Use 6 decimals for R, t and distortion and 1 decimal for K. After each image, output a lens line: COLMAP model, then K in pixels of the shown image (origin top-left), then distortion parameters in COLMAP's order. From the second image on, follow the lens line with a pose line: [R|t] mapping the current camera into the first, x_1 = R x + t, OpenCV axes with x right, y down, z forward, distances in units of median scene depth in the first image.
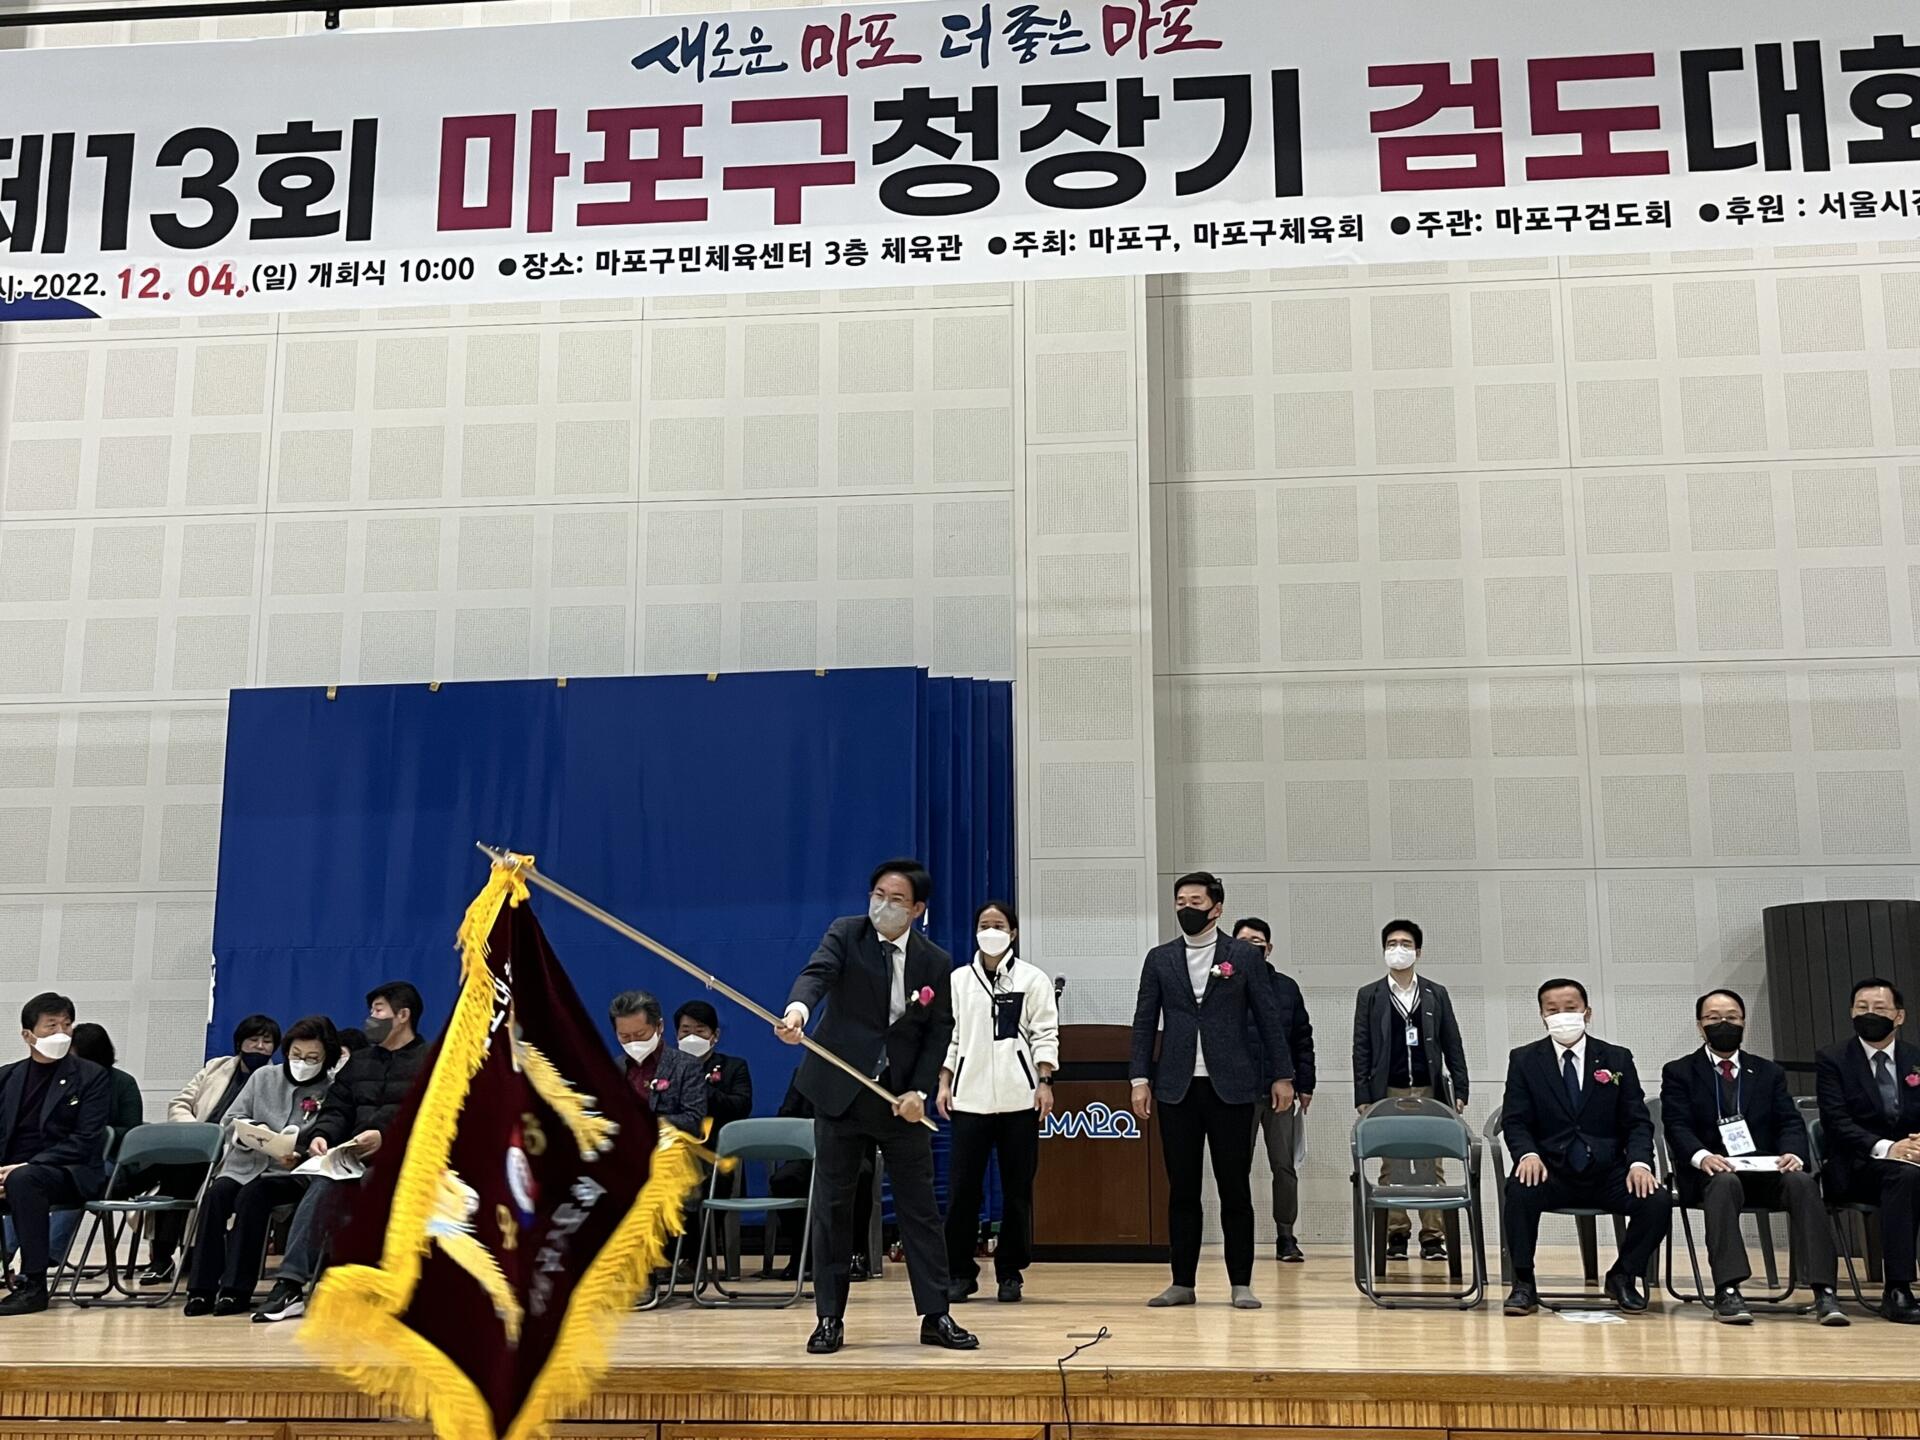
lens RADIAL K [[2023.6, 0, 973.1], [0, 2023.6, 718.3], [0, 0, 1]] dist [0.038516, -0.022443]
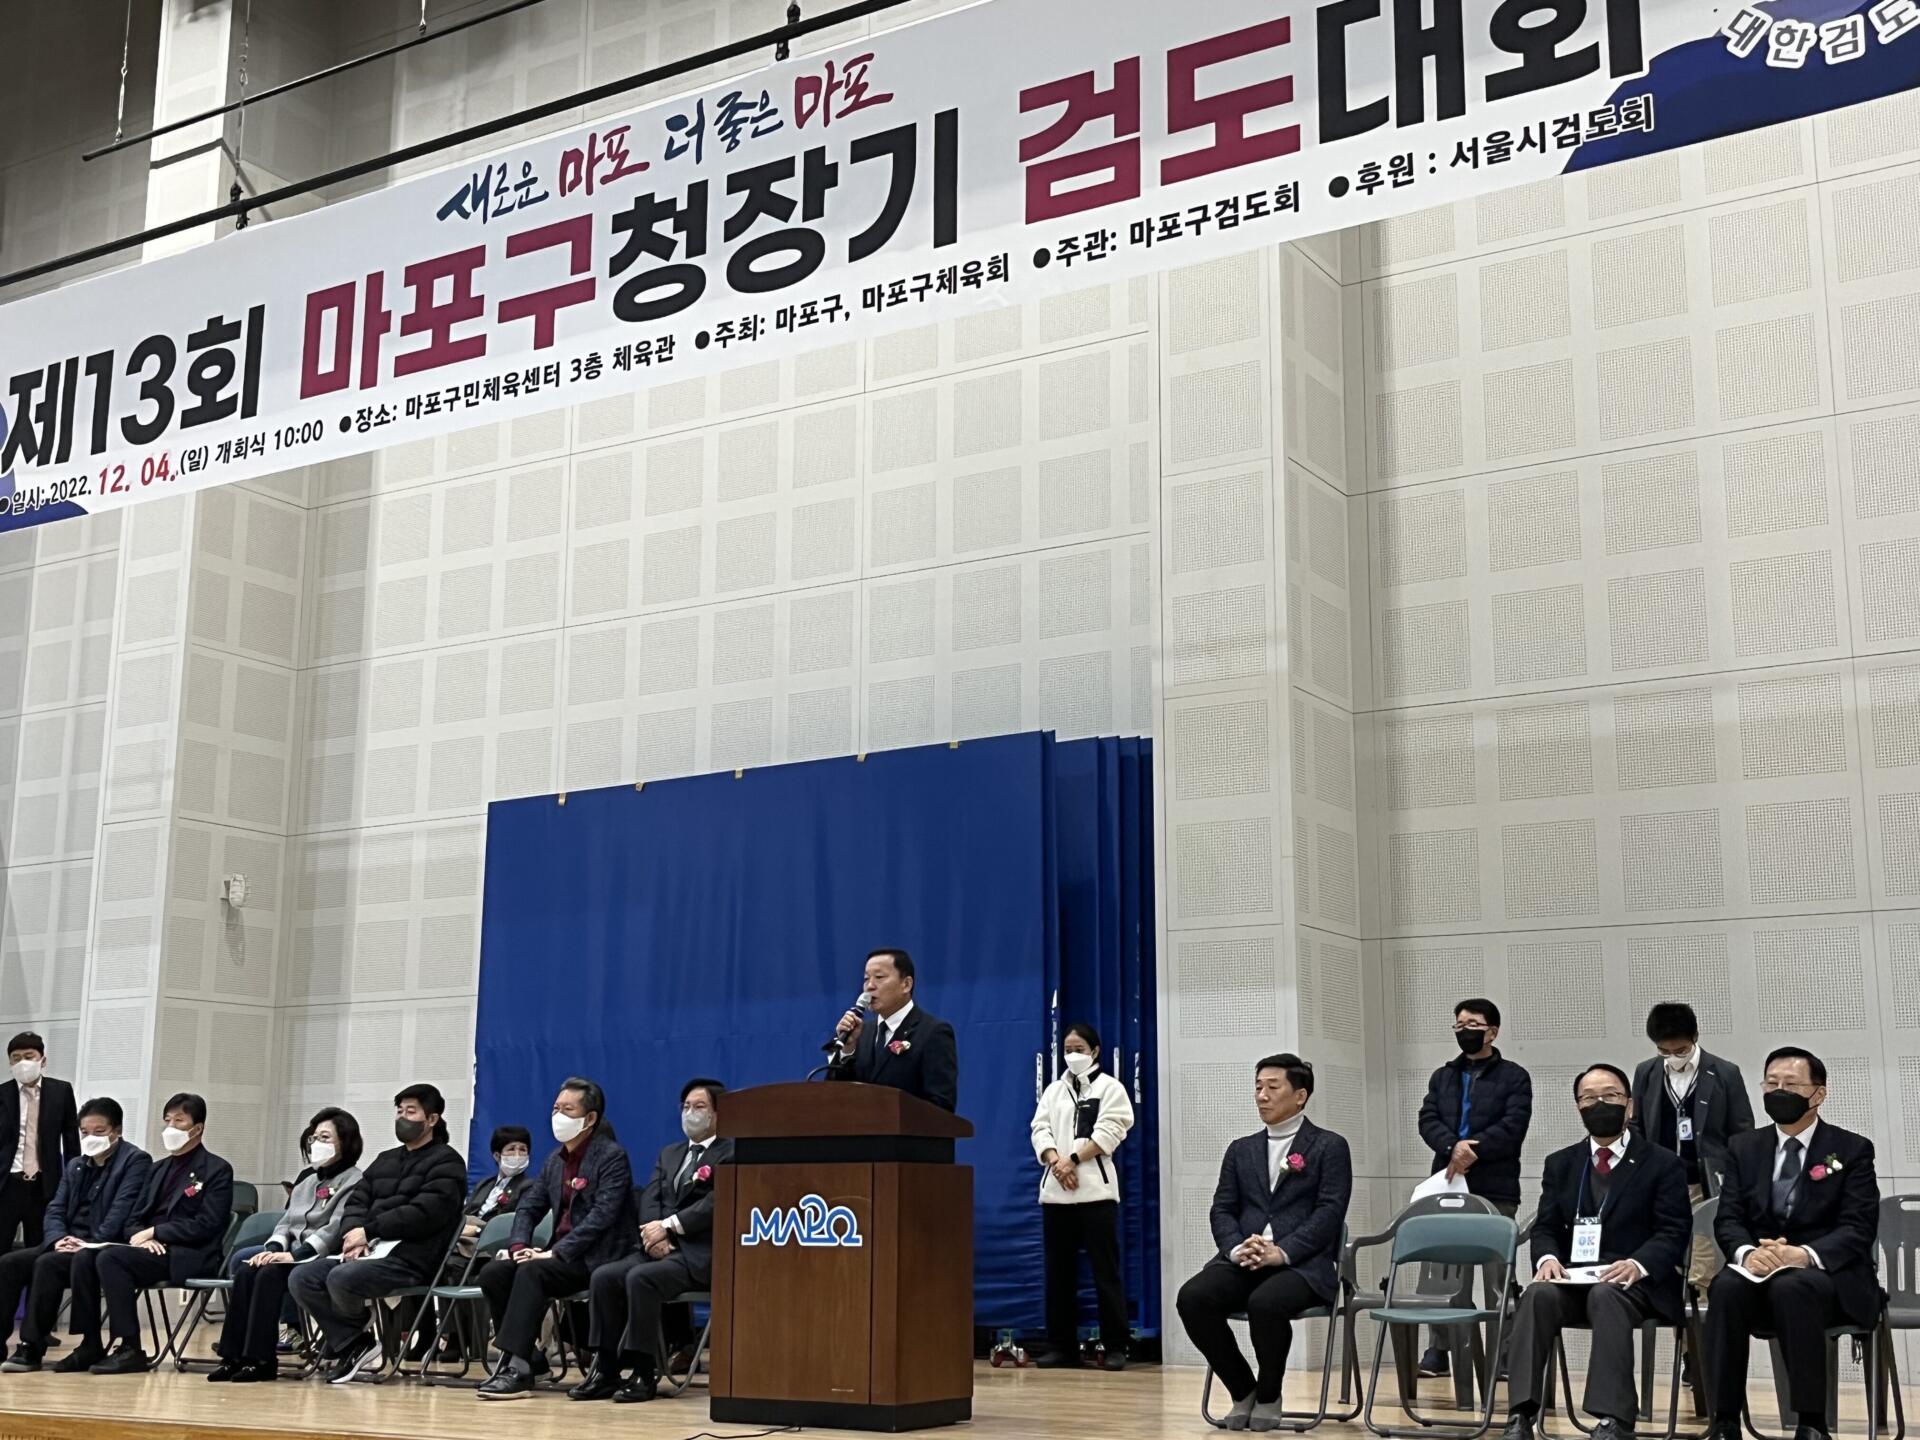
lens RADIAL K [[2349.3, 0, 956.6], [0, 2349.3, 708.4], [0, 0, 1]] dist [0.190697, -0.679303]
pose [[0.893503, -0.085400, -0.440862, 0.617660], [0.076158, 0.996346, -0.038653, 0.004806], [0.442553, 0.000962, 0.896742, 0.000490]]
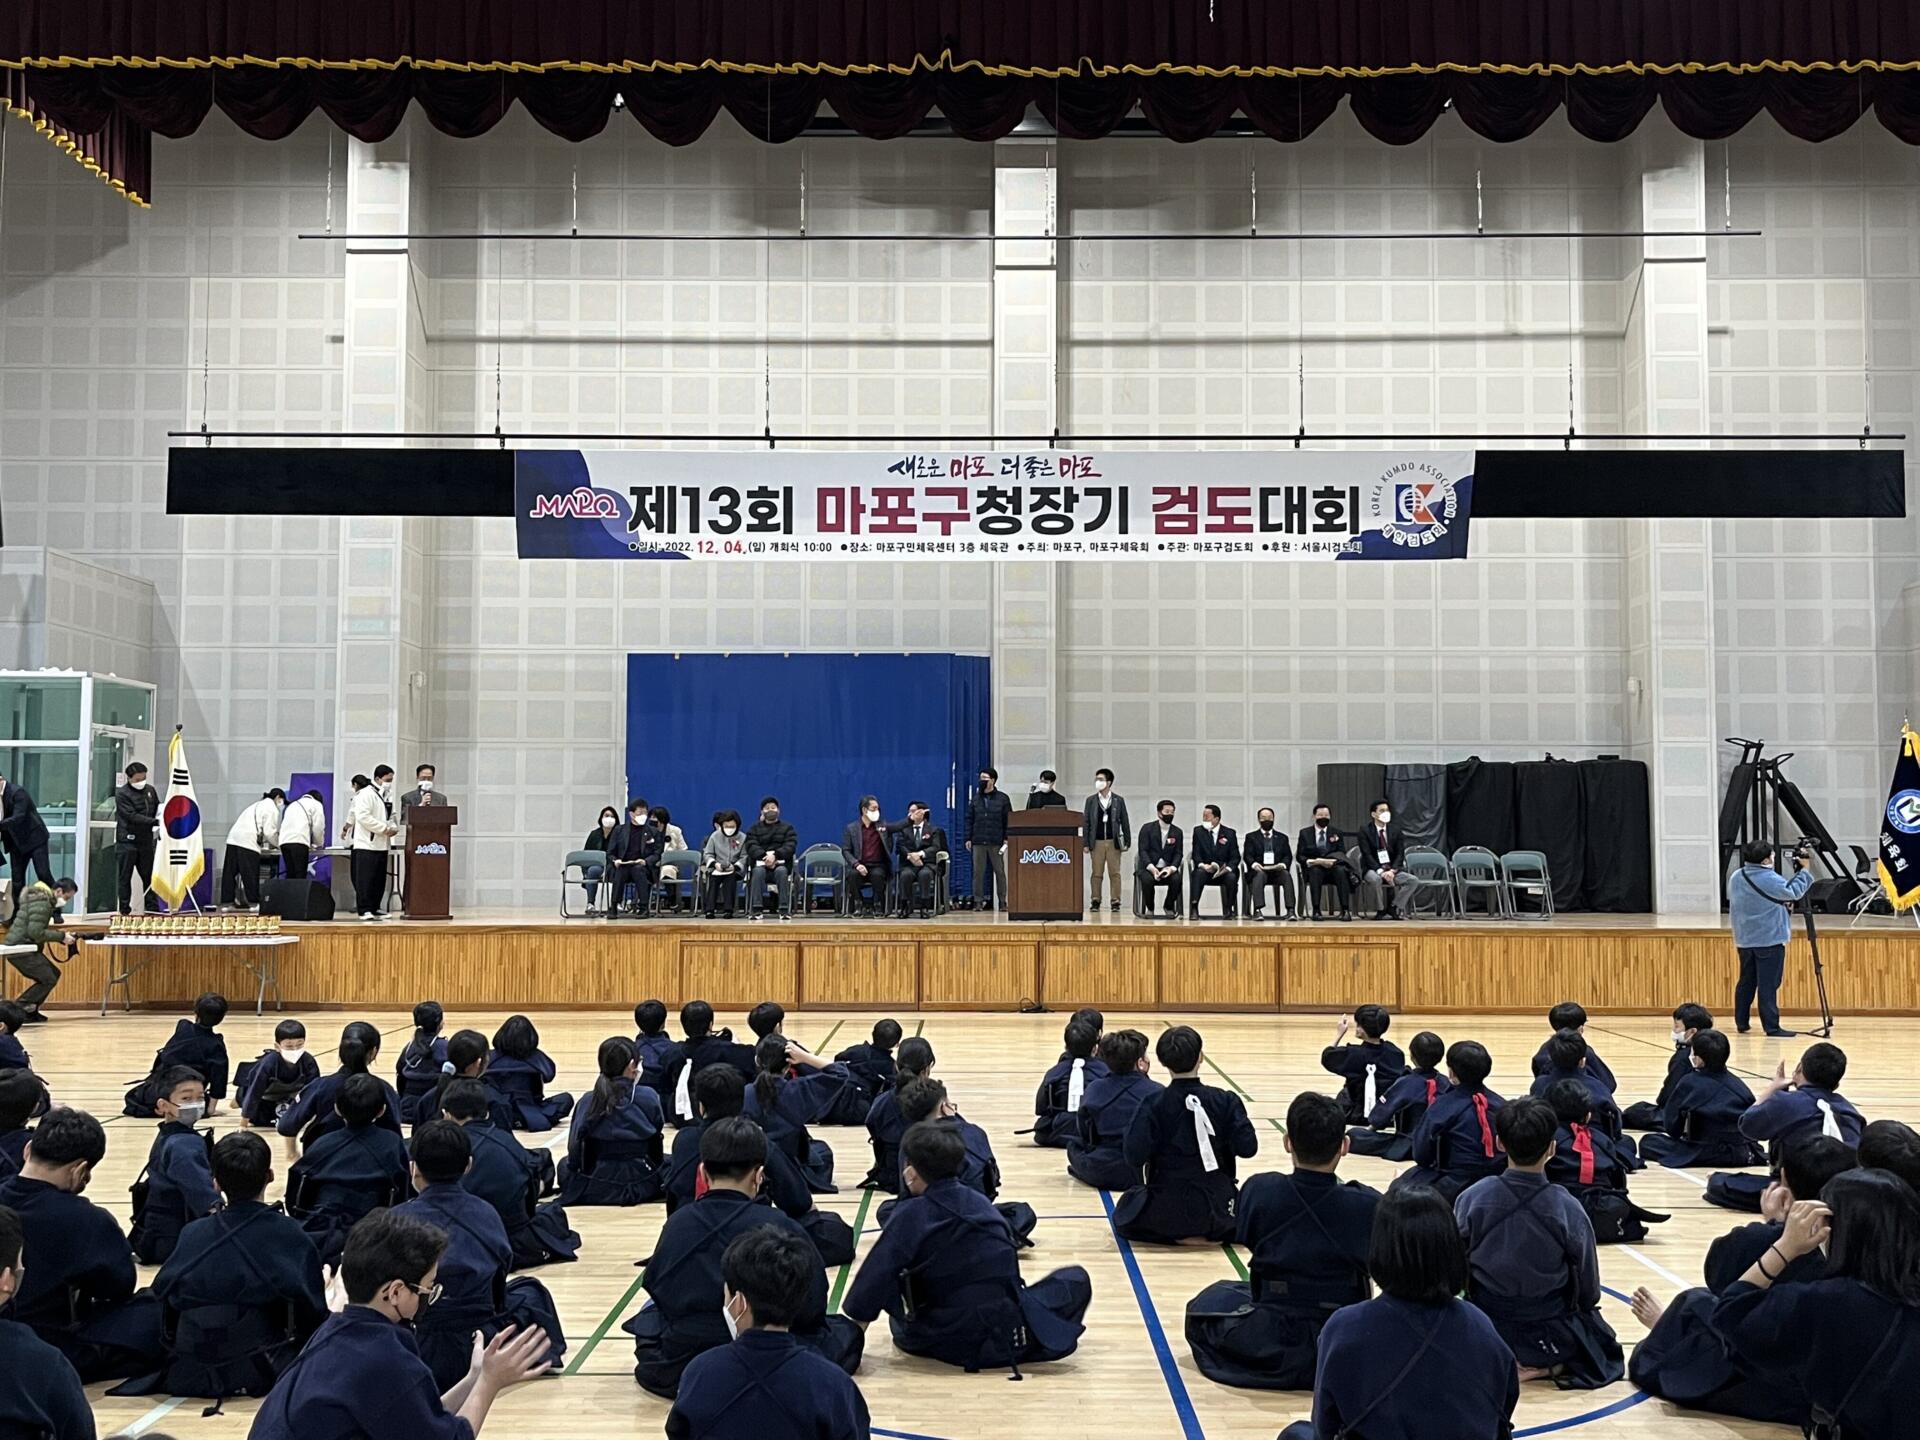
lens RADIAL K [[2027.5, 0, 960.4], [0, 2027.5, 709.3], [0, 0, 1]] dist [0.188725, -0.694029]
pose [[0.995885, 0.013980, 0.089544, -0.317415], [-0.024511, 0.992757, 0.117613, -0.333903], [-0.087252, -0.119324, 0.989014, -1.791902]]
